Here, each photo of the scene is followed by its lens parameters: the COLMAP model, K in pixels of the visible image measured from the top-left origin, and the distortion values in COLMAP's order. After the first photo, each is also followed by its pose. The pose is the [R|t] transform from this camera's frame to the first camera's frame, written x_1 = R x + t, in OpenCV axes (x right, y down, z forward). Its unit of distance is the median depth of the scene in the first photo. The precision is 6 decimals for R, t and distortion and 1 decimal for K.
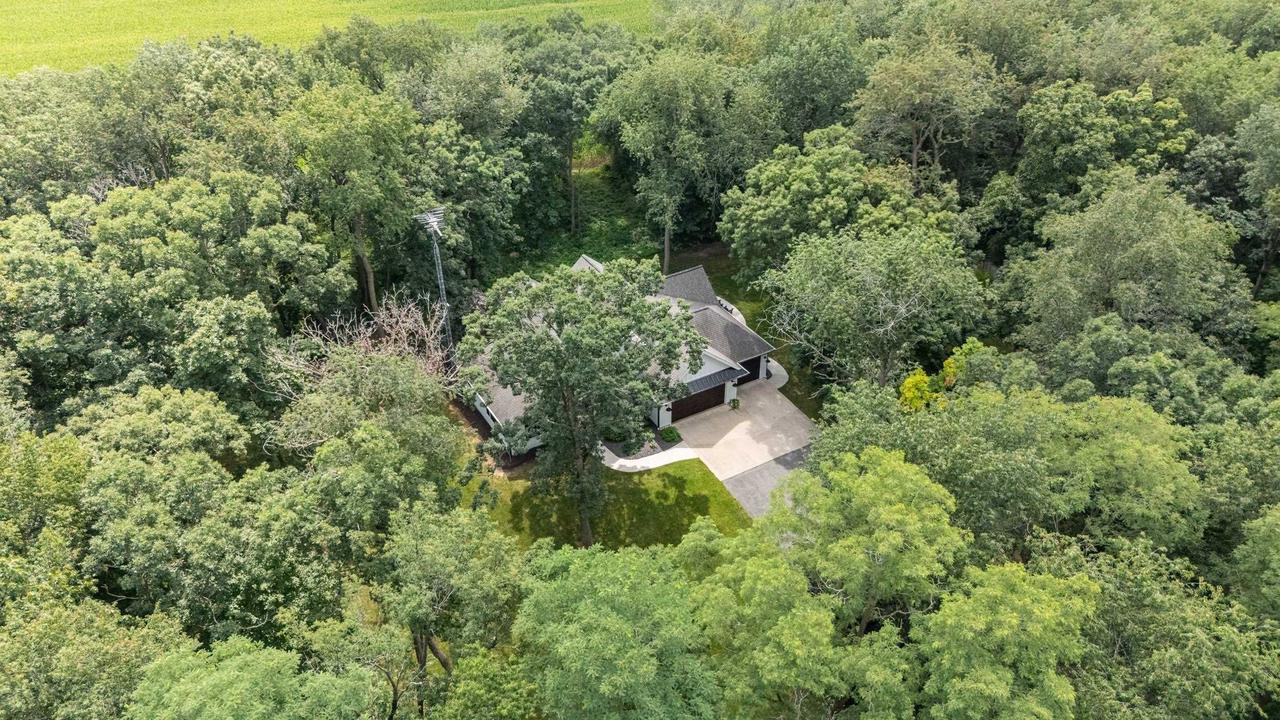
lens RADIAL K [[970.3, 0, 640.0], [0, 970.3, 360.0], [0, 0, 1]] dist [0.055015, -0.036816]
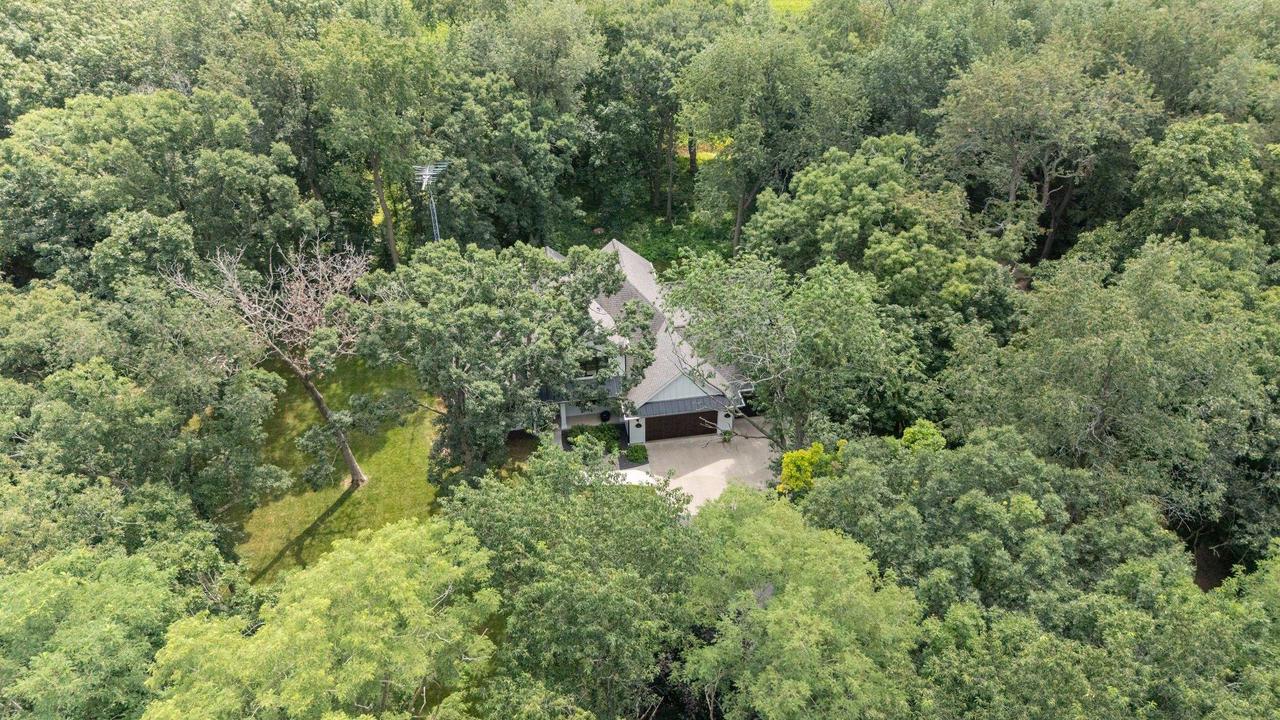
lens RADIAL K [[970.3, 0, 640.0], [0, 970.3, 360.0], [0, 0, 1]] dist [0.055015, -0.036816]
pose [[0.936409, 0.203359, -0.285979, 0.267271], [-0.199711, 0.978946, 0.042194, -0.044331], [0.288539, 0.017602, 0.957306, 0.149974]]
